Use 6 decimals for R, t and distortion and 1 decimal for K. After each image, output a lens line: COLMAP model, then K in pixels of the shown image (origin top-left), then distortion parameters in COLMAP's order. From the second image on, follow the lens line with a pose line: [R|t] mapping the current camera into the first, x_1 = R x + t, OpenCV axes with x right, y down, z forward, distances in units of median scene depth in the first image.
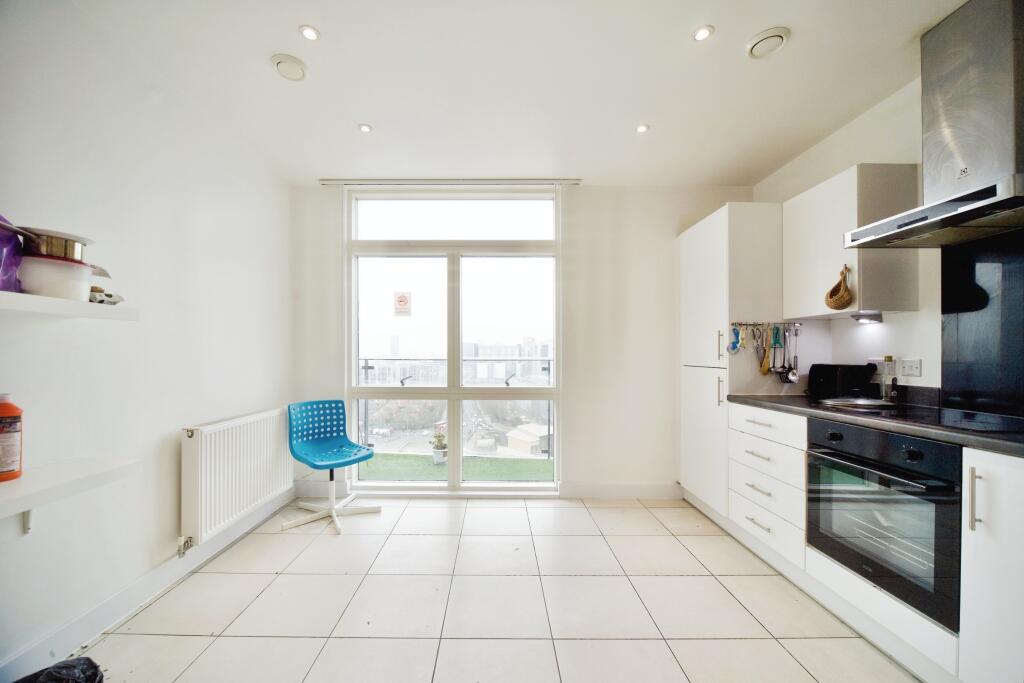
lens RADIAL K [[388.5, 0, 498.5], [0, 388.5, 347.0], [0, 0, 1]] dist [-0.004682, 0.000206]
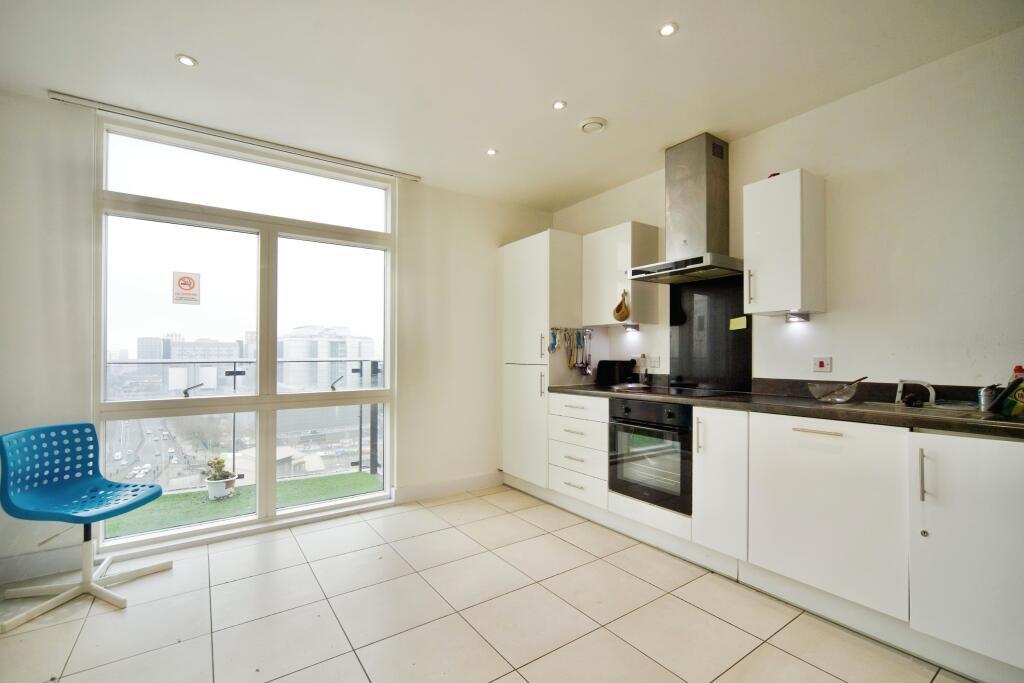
lens RADIAL K [[450.6, 0, 516.8], [0, 450.6, 341.0], [0, 0, 1]] dist [0.006131, 0.000719]
pose [[0.819303, 0.010977, 0.573256, -0.294189], [-0.005927, 0.999925, -0.010676, -0.004187], [-0.573330, 0.005349, 0.819307, -0.100032]]
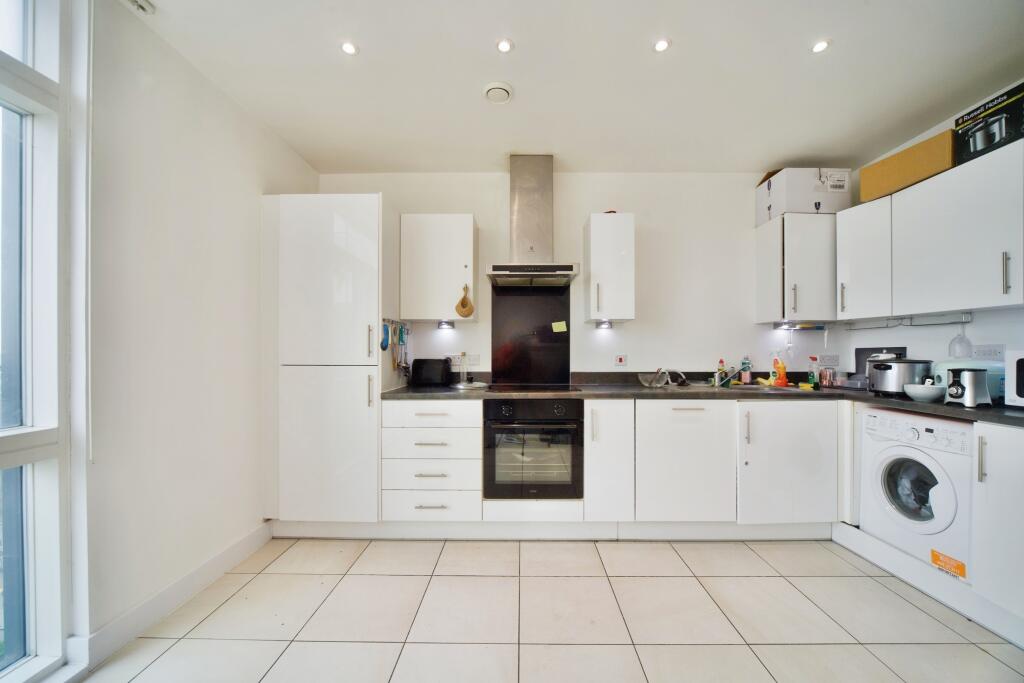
lens RADIAL K [[368.8, 0, 515.0], [0, 368.8, 351.1], [0, 0, 1]] dist [-0.010500, -0.000039]
pose [[0.020916, -0.000454, 0.999781, -0.303463], [-0.020763, 0.999784, 0.000889, 0.011232], [-0.999566, -0.020777, 0.020902, 0.635168]]
